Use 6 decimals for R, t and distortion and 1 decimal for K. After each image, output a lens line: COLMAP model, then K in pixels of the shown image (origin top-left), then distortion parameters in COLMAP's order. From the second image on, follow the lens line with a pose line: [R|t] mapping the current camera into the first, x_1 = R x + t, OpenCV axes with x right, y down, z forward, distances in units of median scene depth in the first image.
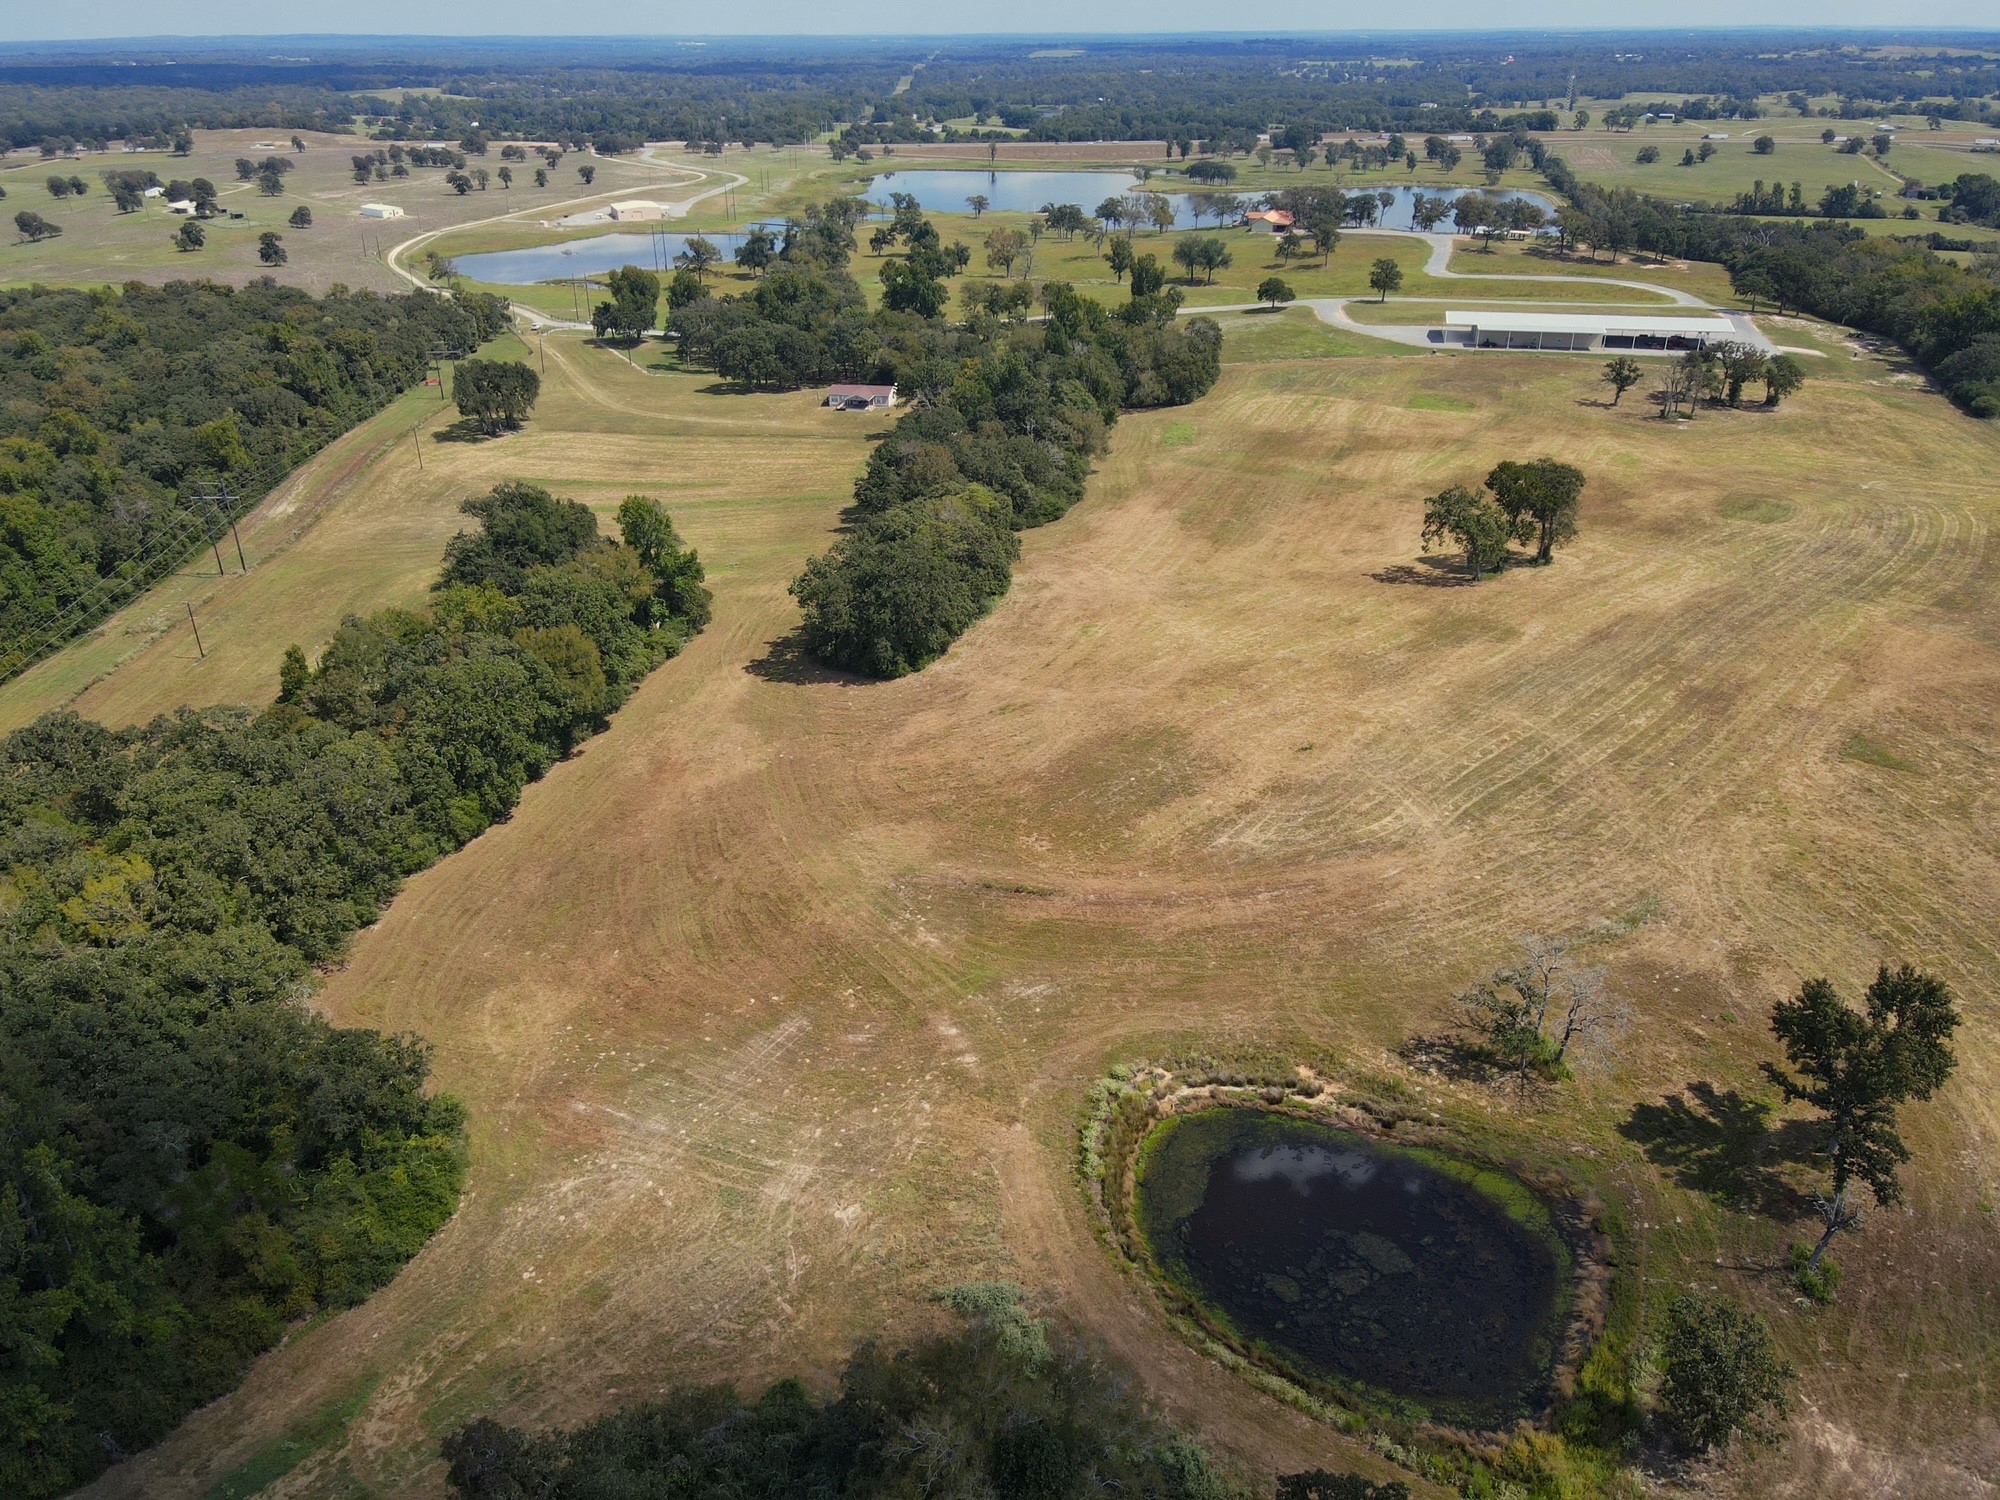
lens RADIAL K [[1465.1, 0, 997.4], [0, 1465.1, 753.3], [0, 0, 1]] dist [0.016276, -0.003295]
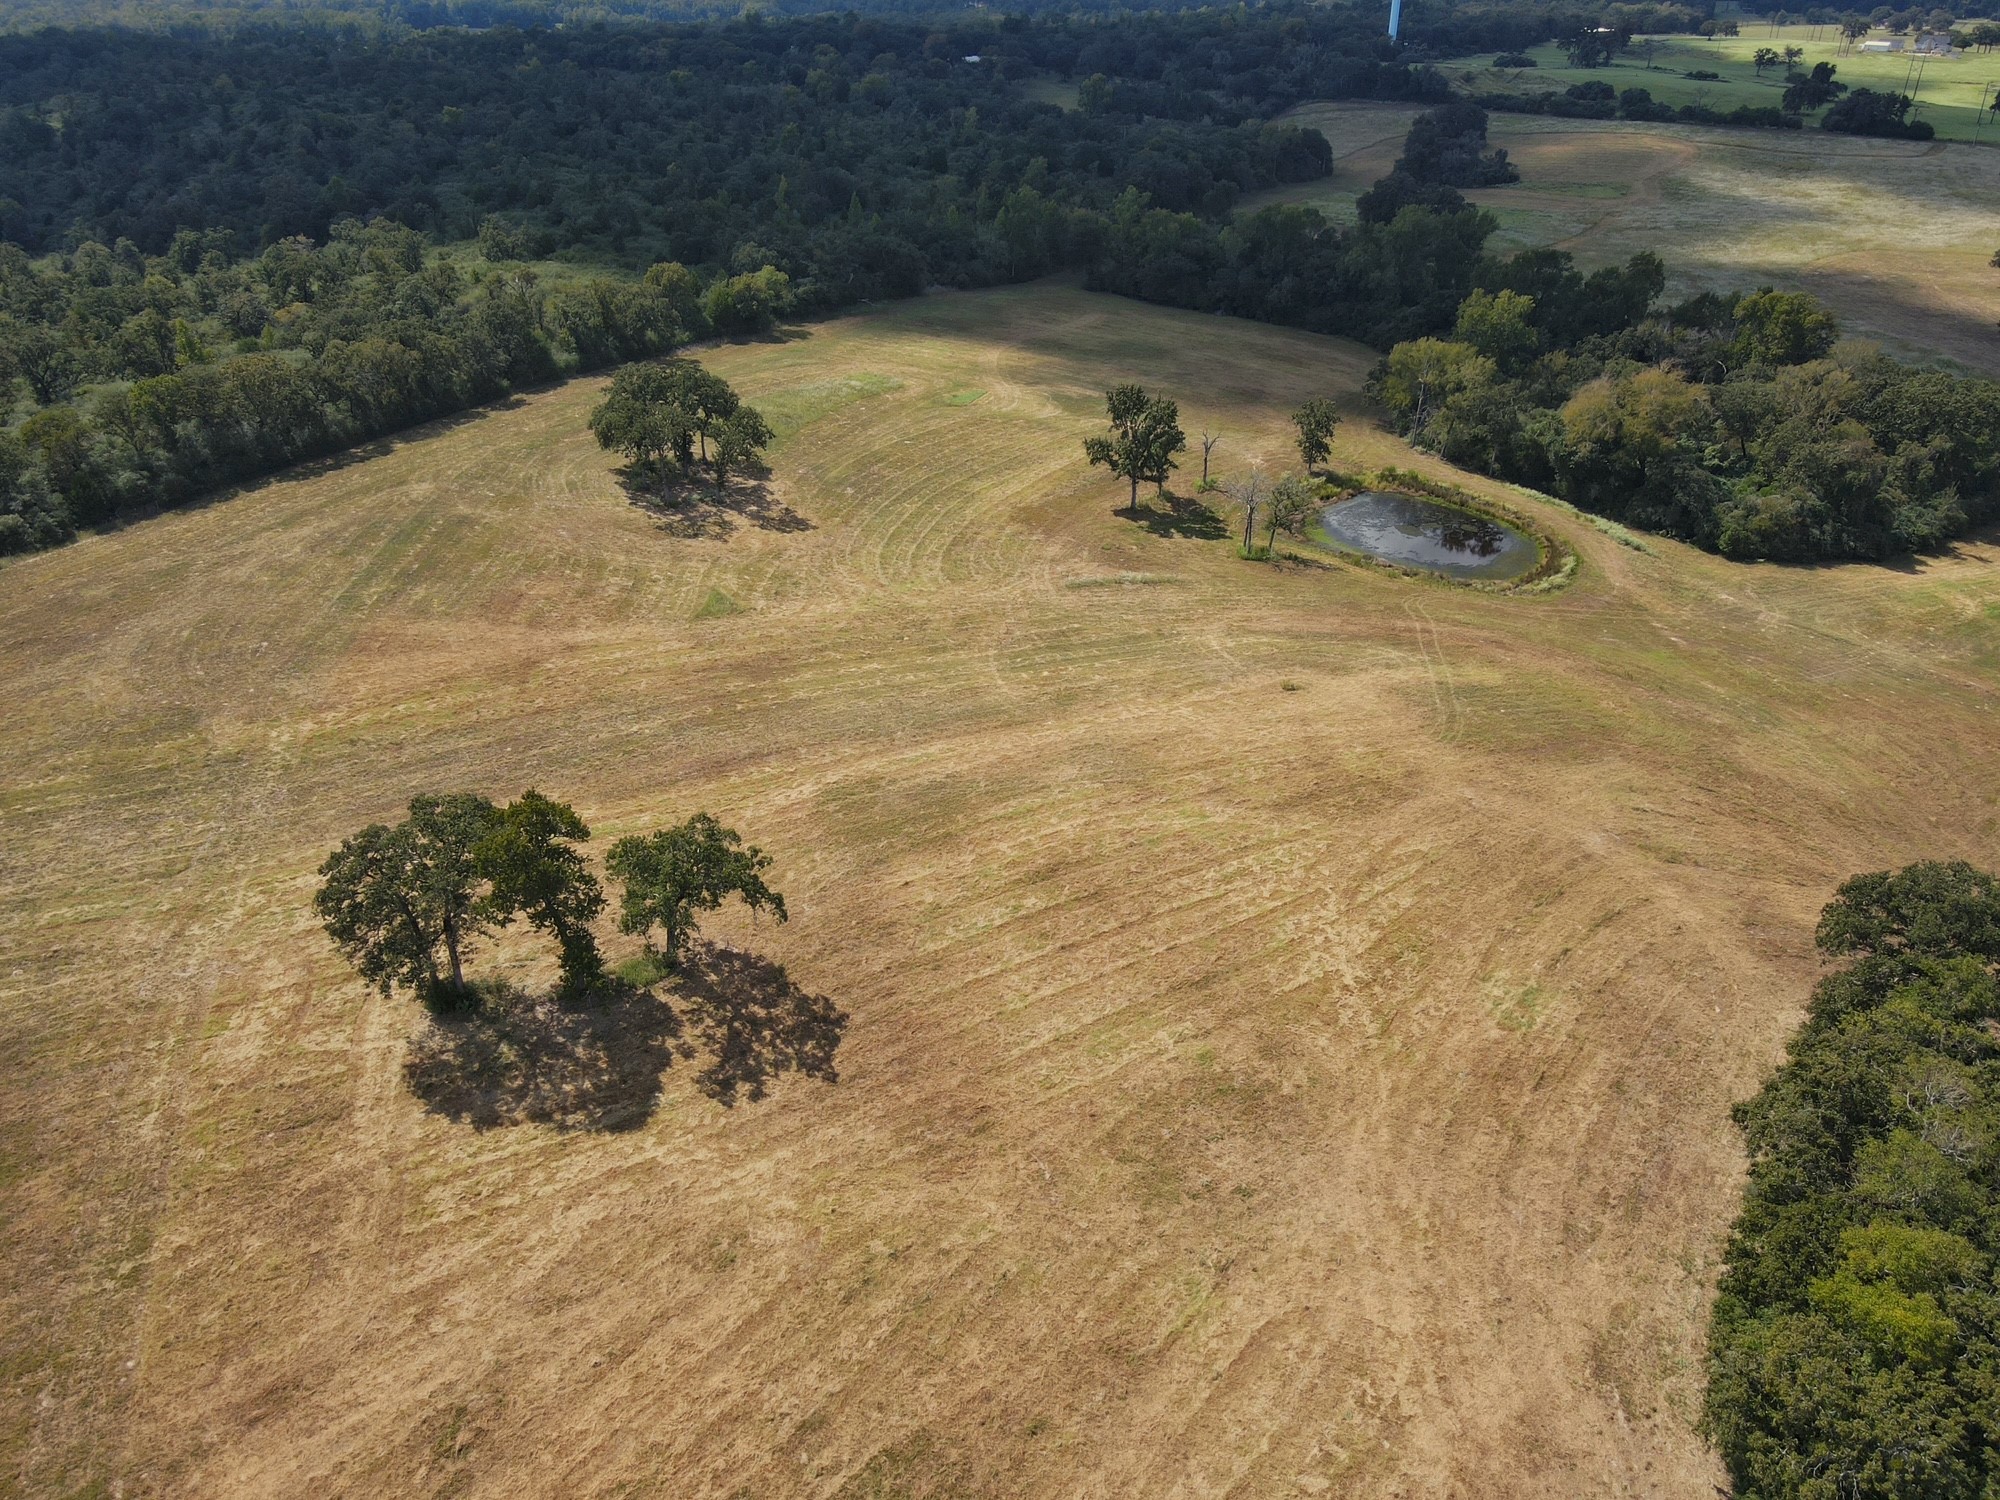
lens RADIAL K [[1465.1, 0, 998.3], [0, 1465.1, 748.8], [0, 0, 1]] dist [0.016276, -0.003295]
pose [[-0.950475, -0.142765, 0.276072, 0.038768], [0.146756, 0.576844, 0.803563, -0.209192], [-0.273972, 0.804282, -0.527324, 0.457361]]
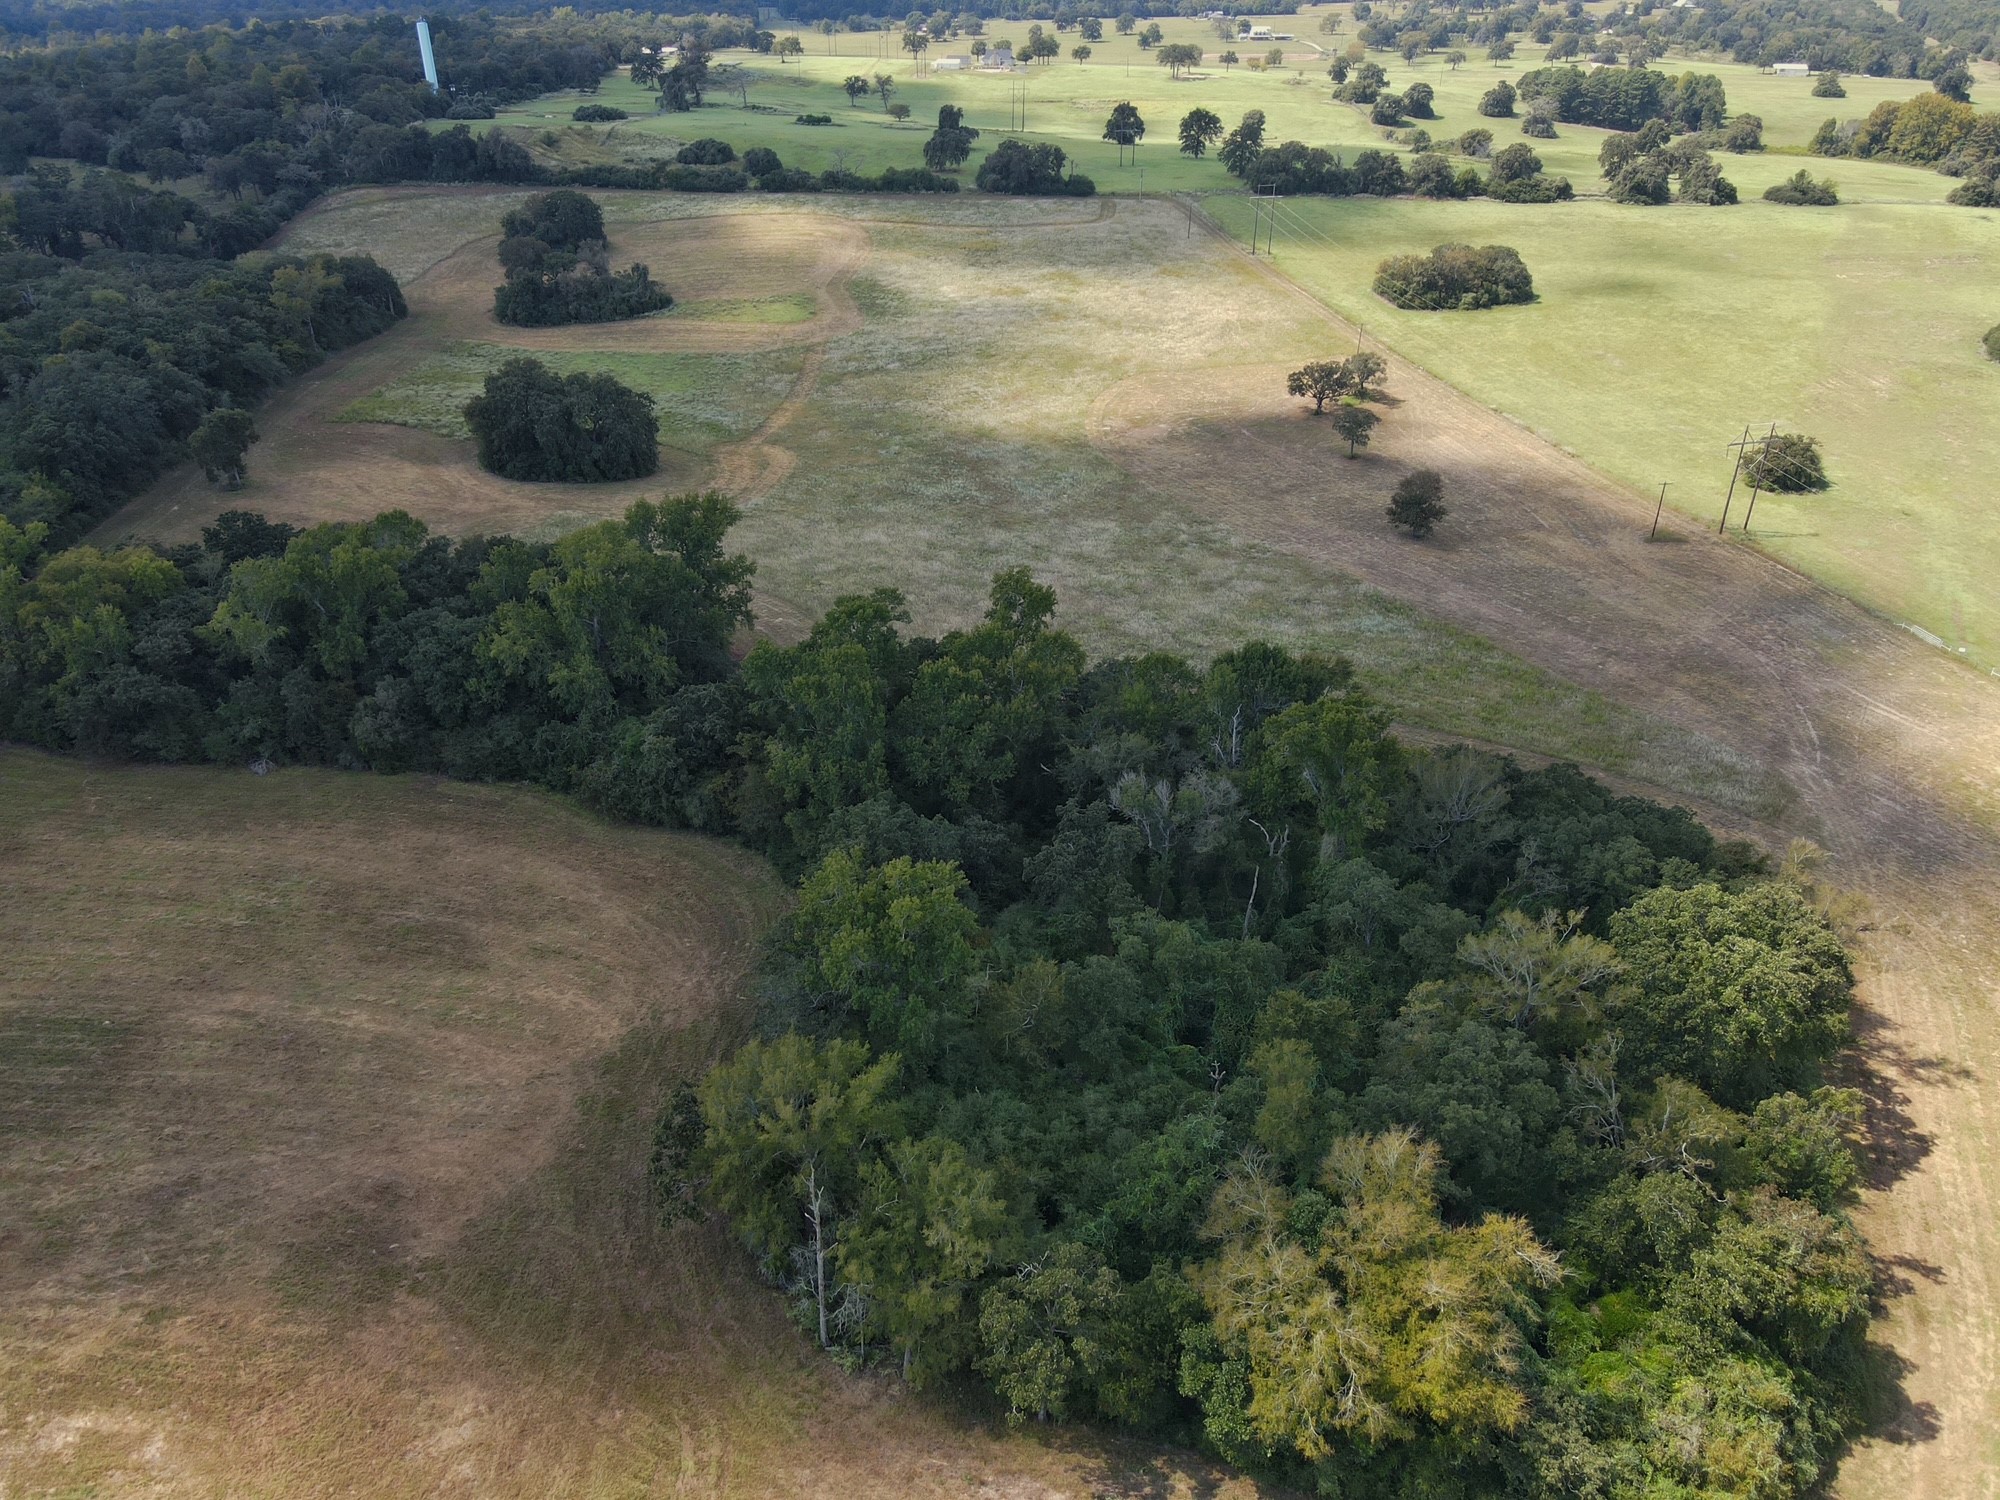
lens RADIAL K [[1465.1, 0, 995.0], [0, 1465.1, 751.3], [0, 0, 1]] dist [0.016276, -0.003295]
pose [[-0.967199, 0.130559, -0.217902, 0.063404], [-0.107510, 0.566800, 0.816810, -0.082708], [0.230149, 0.813444, -0.534172, 0.171739]]
